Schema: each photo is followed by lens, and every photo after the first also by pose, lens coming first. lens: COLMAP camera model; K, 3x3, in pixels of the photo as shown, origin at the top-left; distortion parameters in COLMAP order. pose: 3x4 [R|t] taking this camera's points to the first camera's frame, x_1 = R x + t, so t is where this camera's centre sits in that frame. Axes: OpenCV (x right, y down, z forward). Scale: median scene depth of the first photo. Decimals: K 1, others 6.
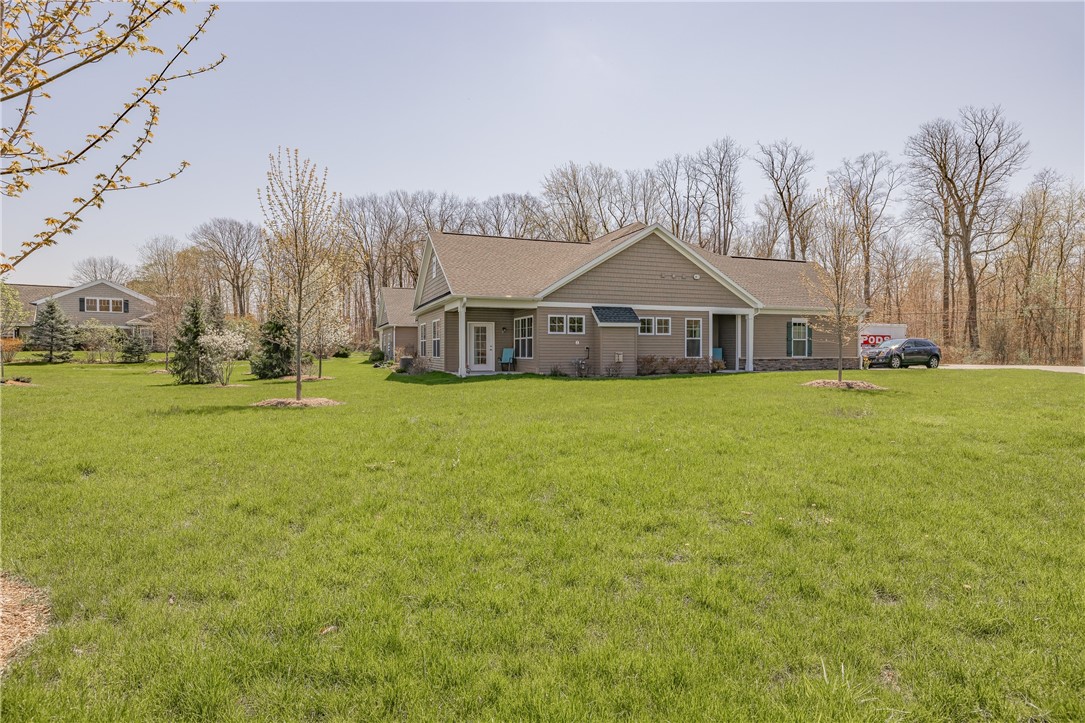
lens RADIAL K [[587.6, 0, 551.3], [0, 587.6, 357.3], [0, 0, 1]] dist [-0.002156, -0.001794]
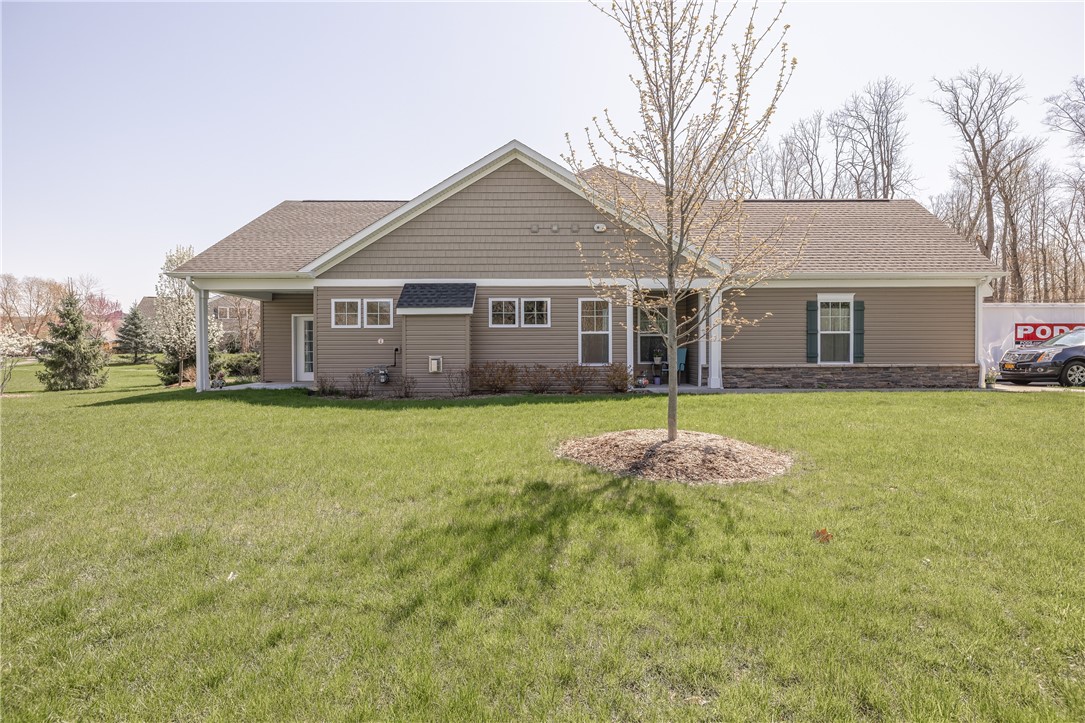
lens RADIAL K [[545.1, 0, 543.5], [0, 545.1, 357.4], [0, 0, 1]] dist [-0.002611, 0.000550]
pose [[0.934494, 0.001075, -0.355976, 0.348075], [-0.000734, 0.999999, 0.001091, -0.006850], [0.355977, -0.000759, 0.934494, 0.420889]]
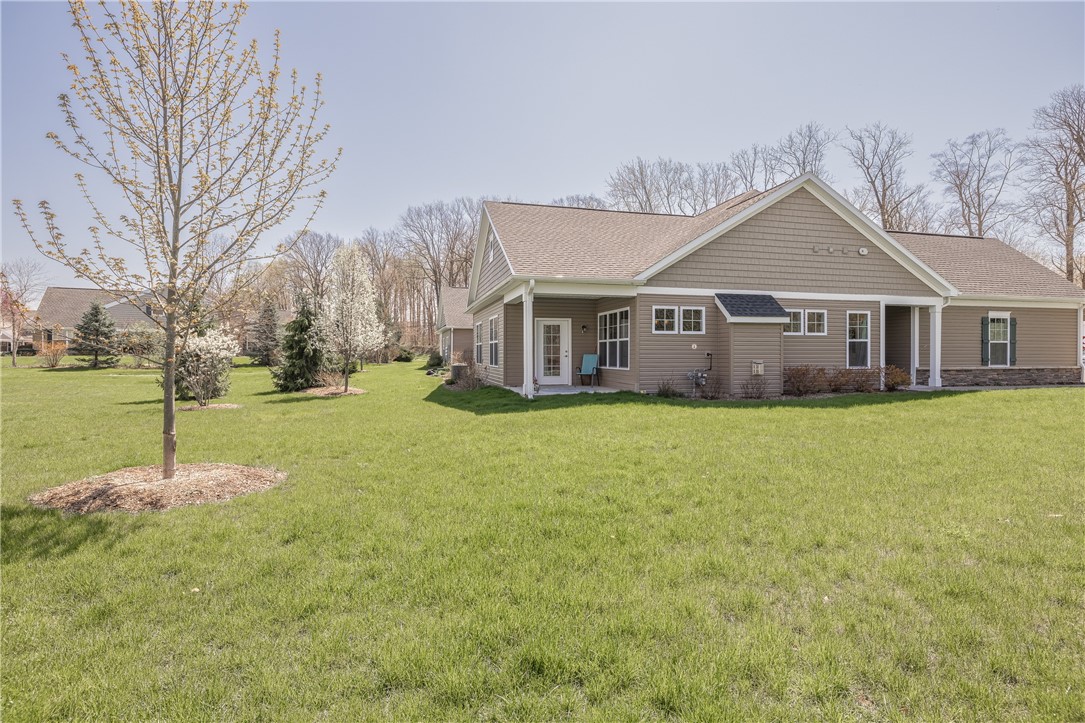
lens RADIAL K [[545.1, 0, 547.2], [0, 545.1, 358.1], [0, 0, 1]] dist [-0.002611, 0.000550]
pose [[0.993965, 0.001615, -0.109687, -0.046557], [-0.001970, 0.999993, -0.003120, -0.007537], [0.109681, 0.003318, 0.993961, 0.288168]]
